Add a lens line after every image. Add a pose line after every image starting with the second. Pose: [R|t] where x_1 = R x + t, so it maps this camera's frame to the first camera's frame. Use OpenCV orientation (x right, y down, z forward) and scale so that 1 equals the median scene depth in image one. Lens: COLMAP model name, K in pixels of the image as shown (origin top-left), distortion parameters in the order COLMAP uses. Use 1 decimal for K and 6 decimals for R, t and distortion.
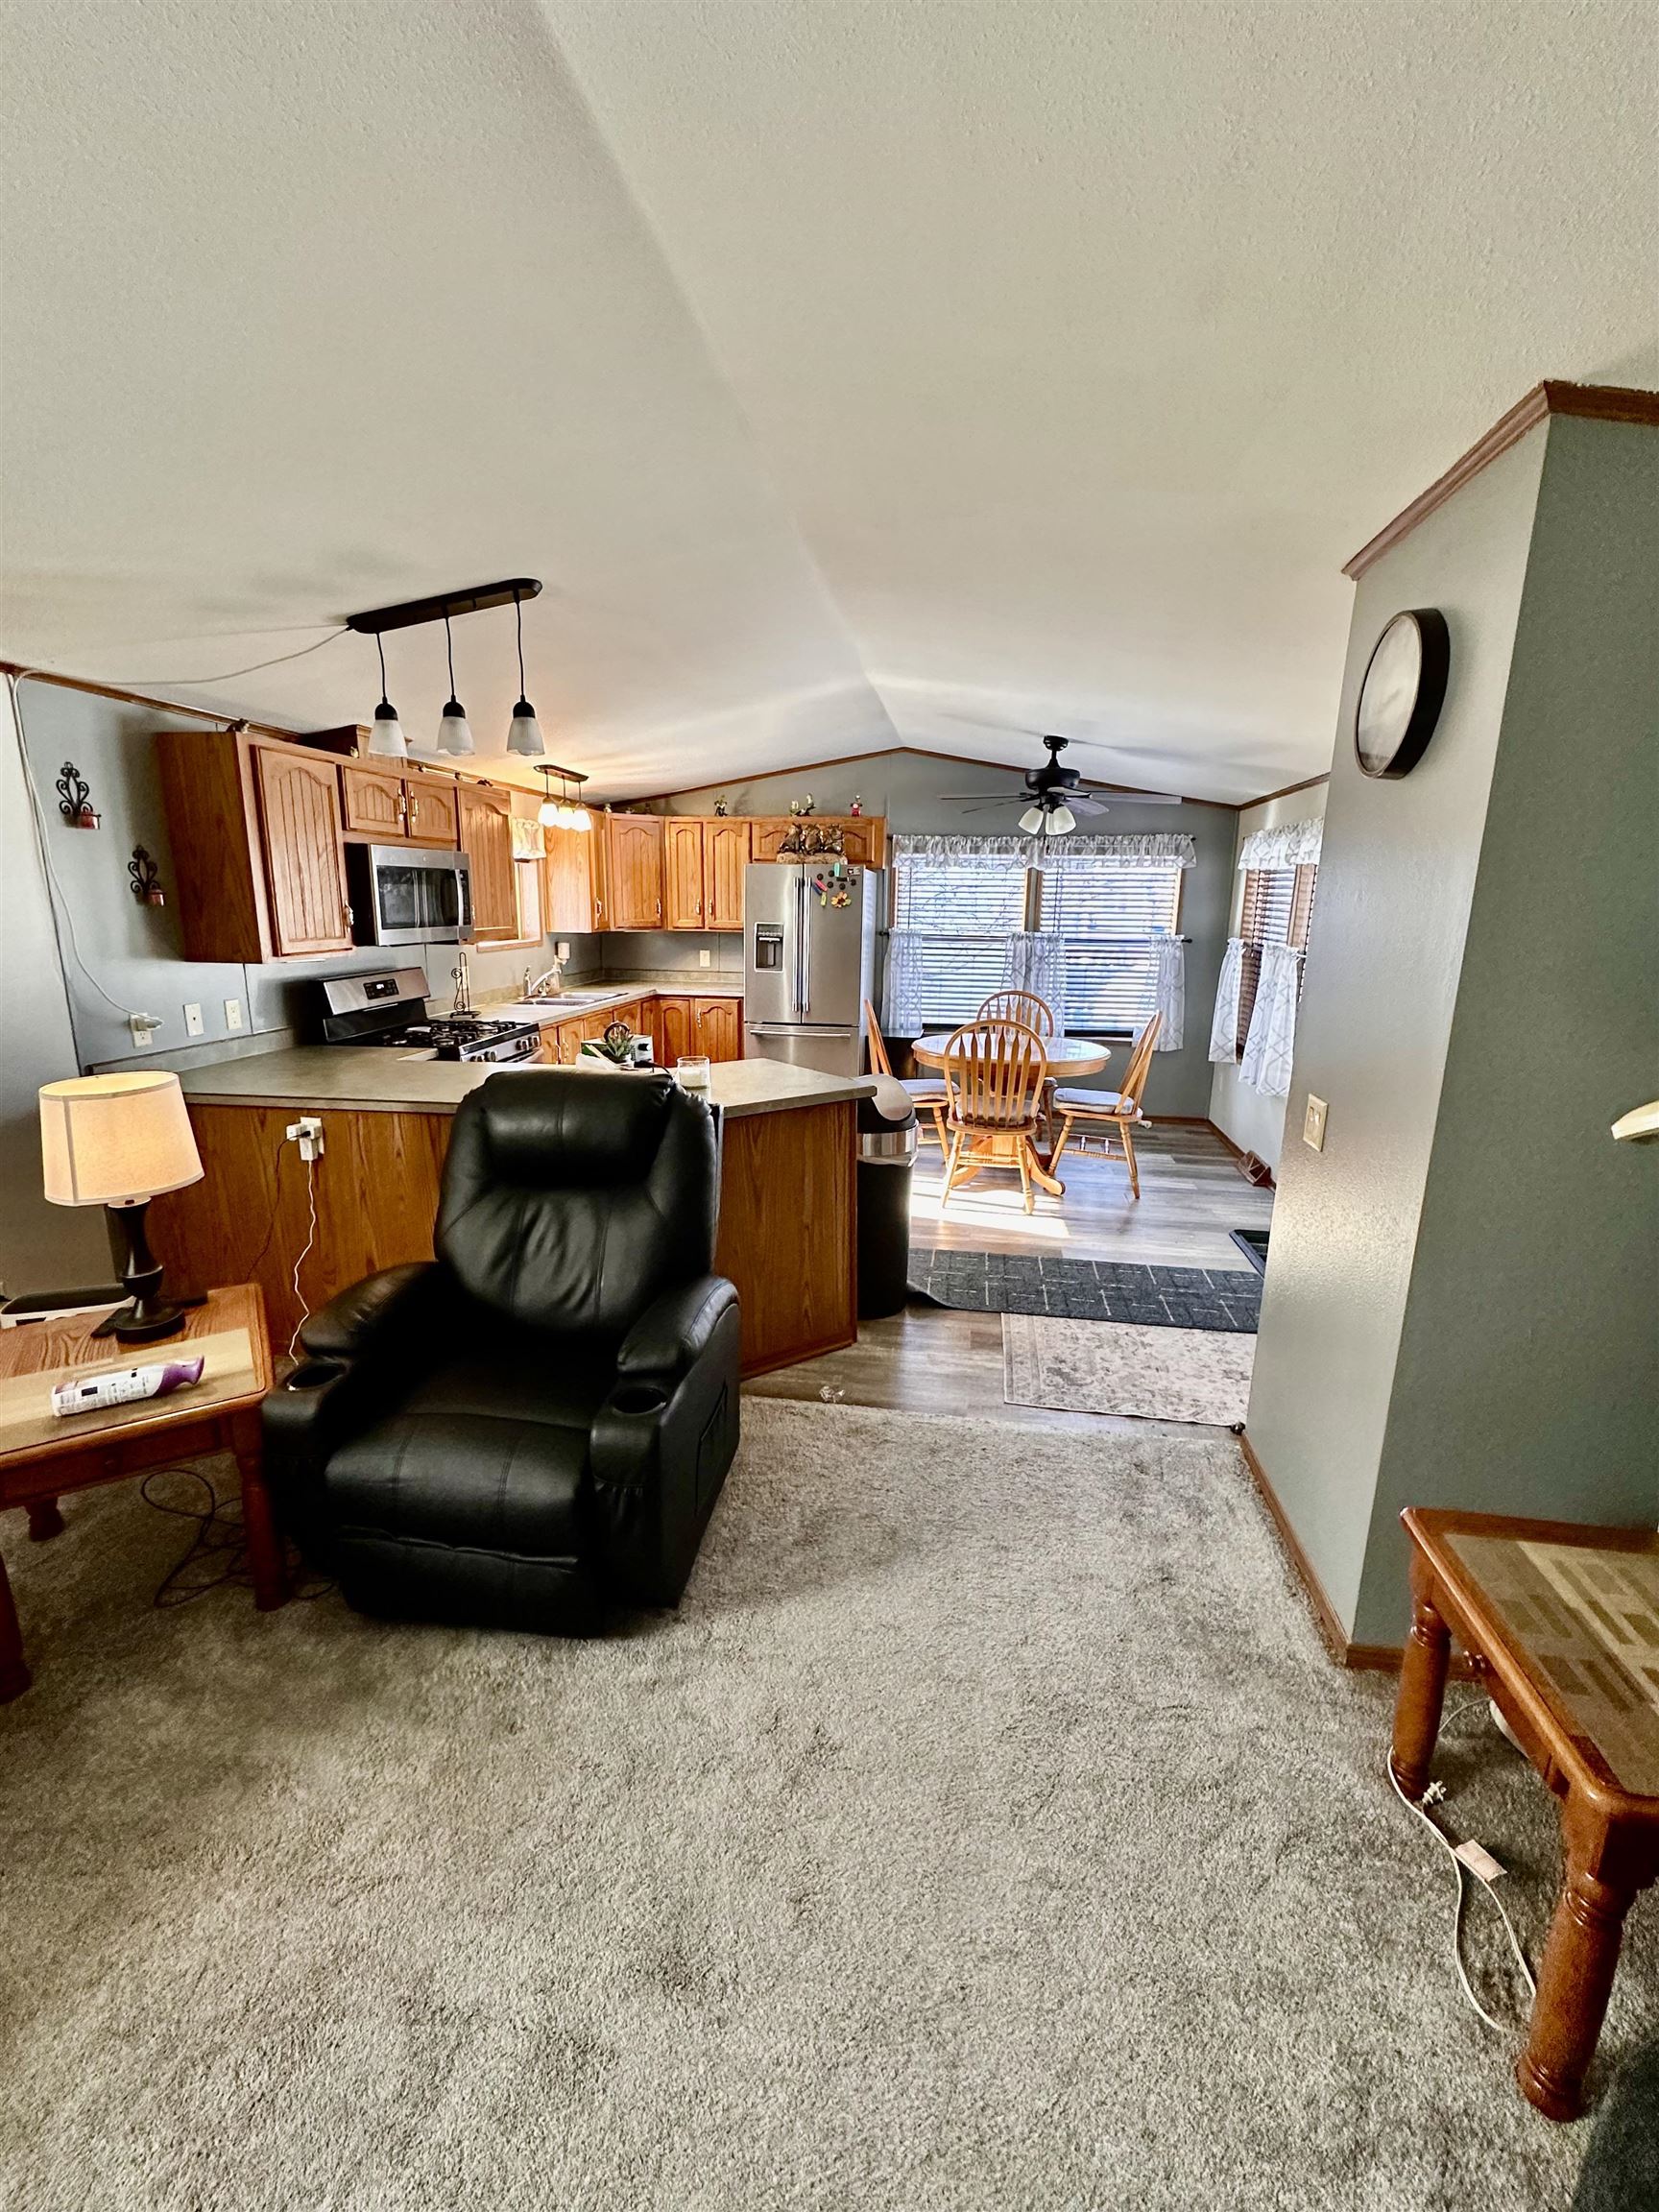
lens RADIAL K [[937.1, 0, 825.1], [0, 937.1, 1104.9], [0, 0, 1]] dist [-0.003351, -0.000261]
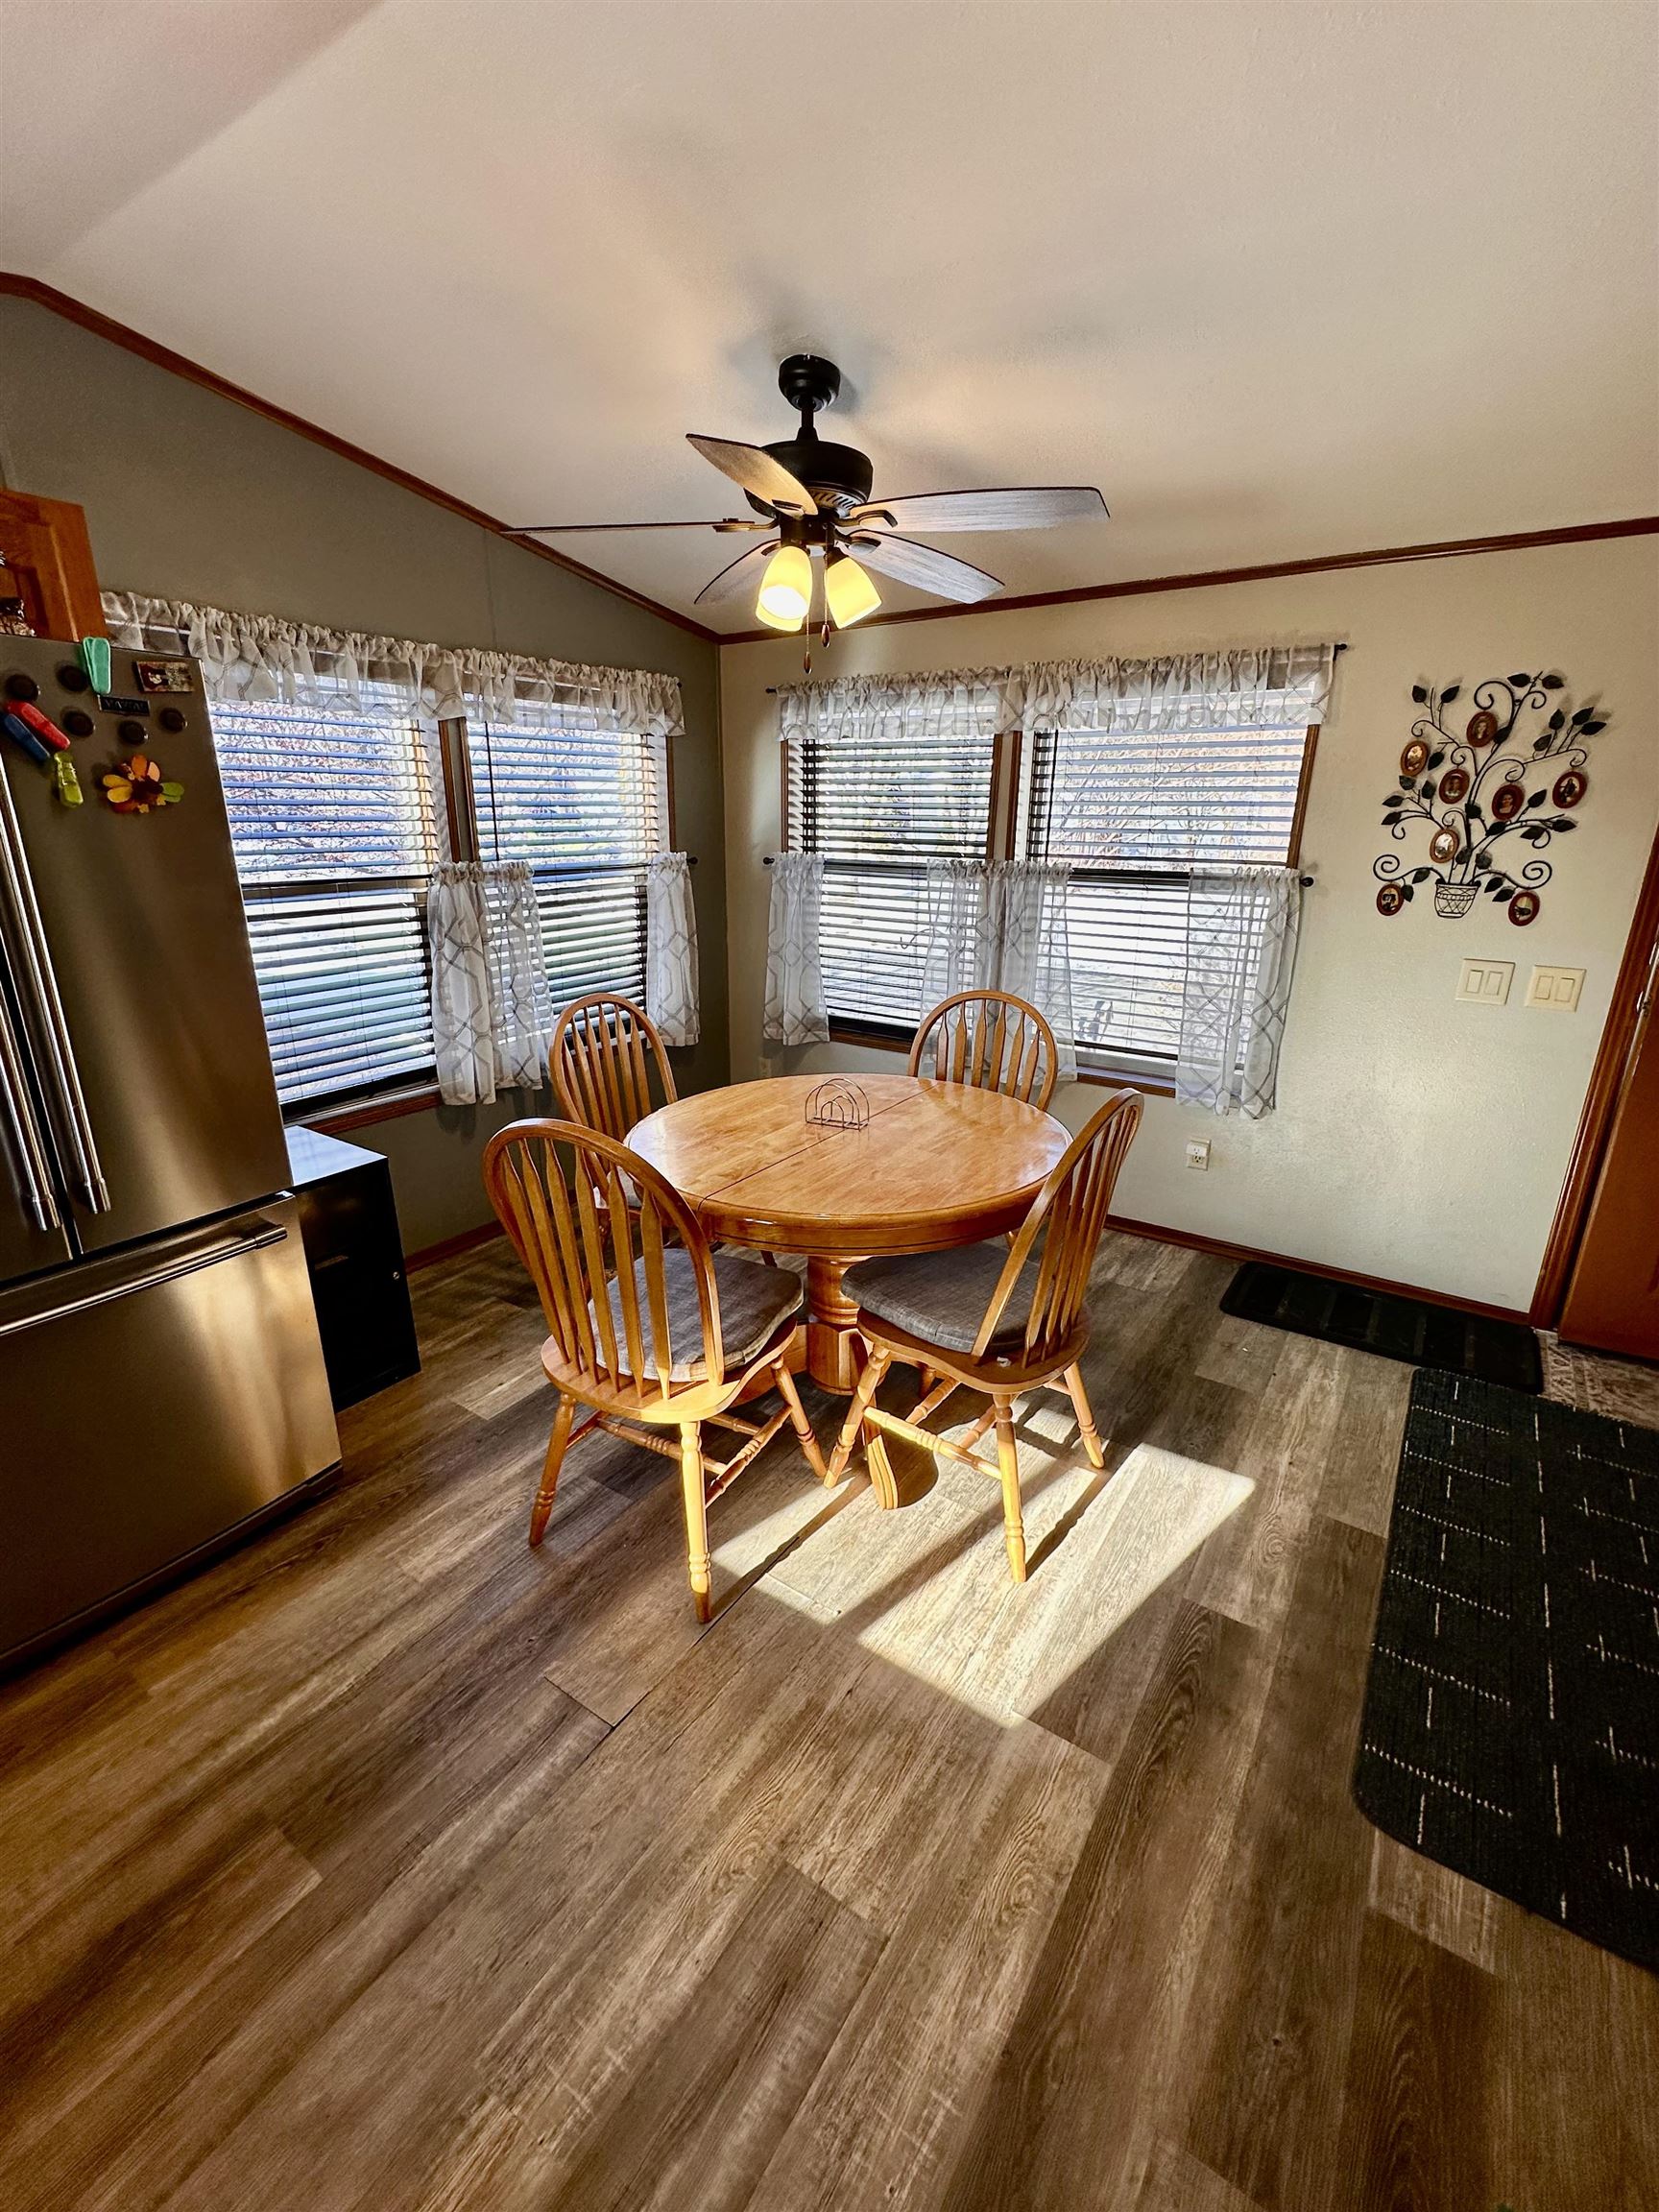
lens RADIAL K [[937.1, 0, 825.1], [0, 937.1, 1104.9], [0, 0, 1]] dist [-0.003351, -0.000261]
pose [[0.433365, -0.283030, 0.855622, -0.149225], [0.199540, 0.955976, 0.215161, -0.143827], [-0.878851, 0.077488, 0.470762, 0.680512]]
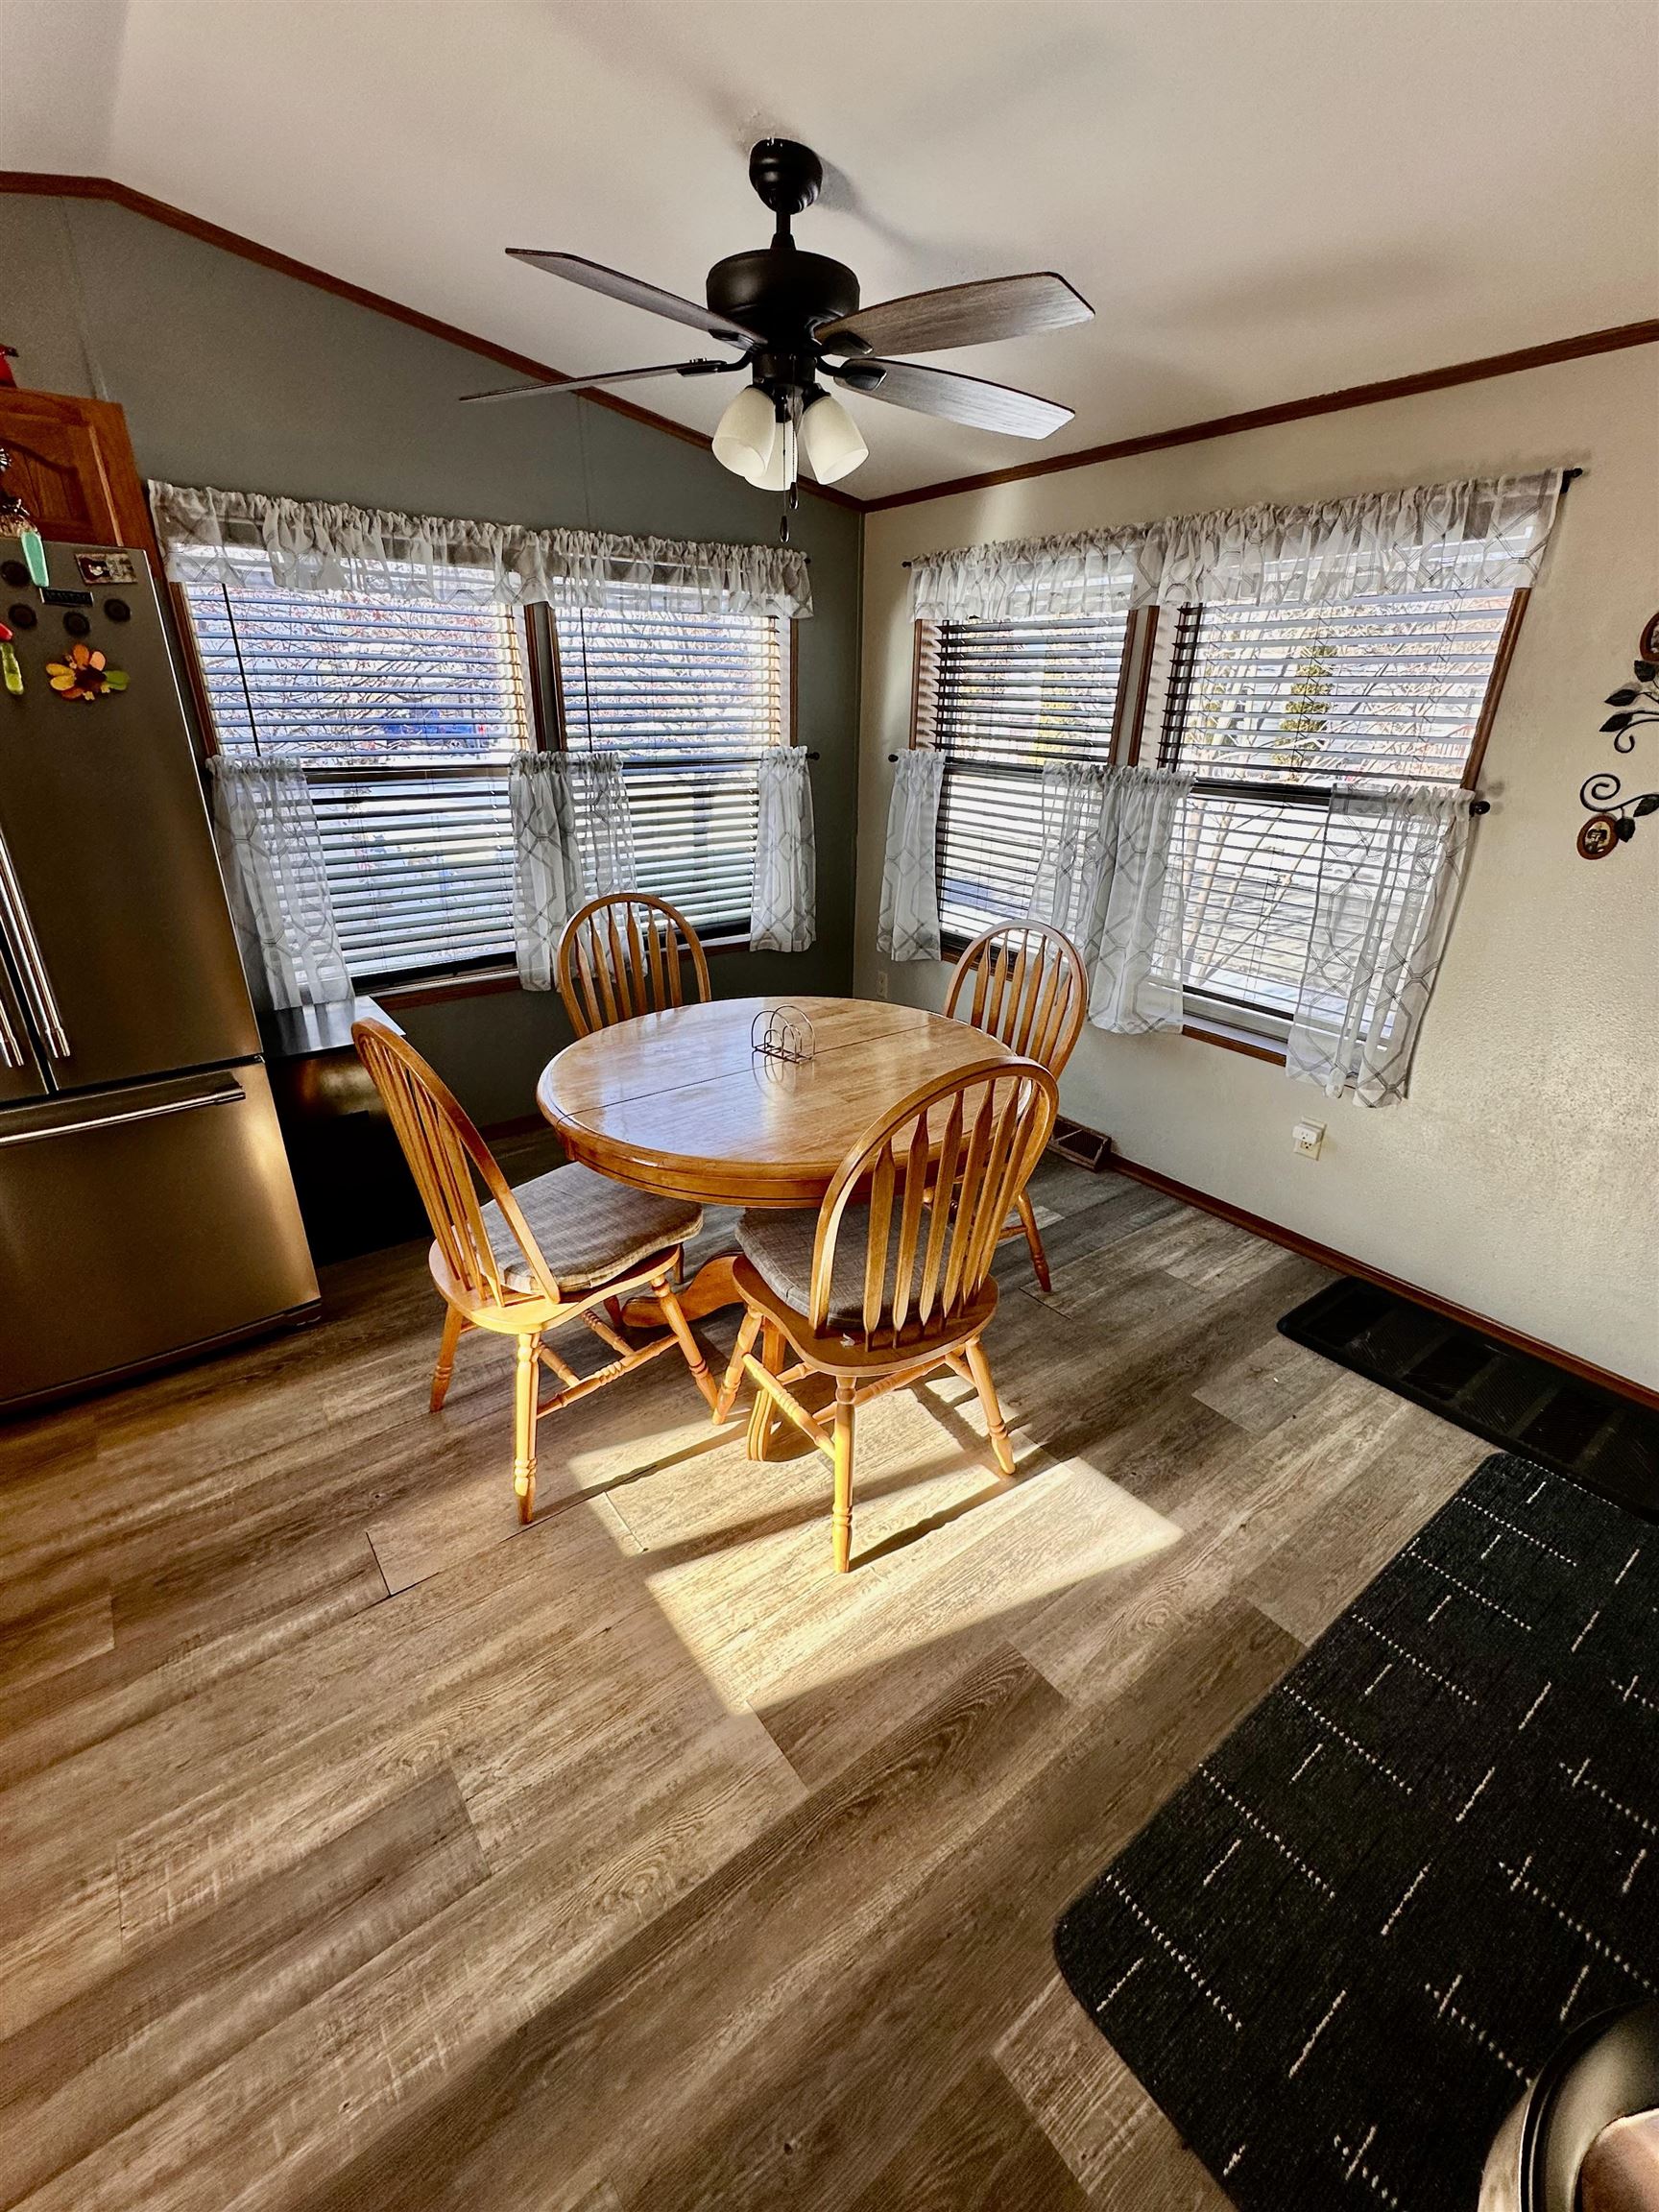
lens RADIAL K [[937.1, 0, 825.1], [0, 937.1, 1104.9], [0, 0, 1]] dist [-0.003351, -0.000261]
pose [[0.699428, -0.291483, 0.652563, -0.050139], [0.154728, 0.953156, 0.259910, -0.124823], [-0.697754, -0.080818, 0.711764, 0.593317]]
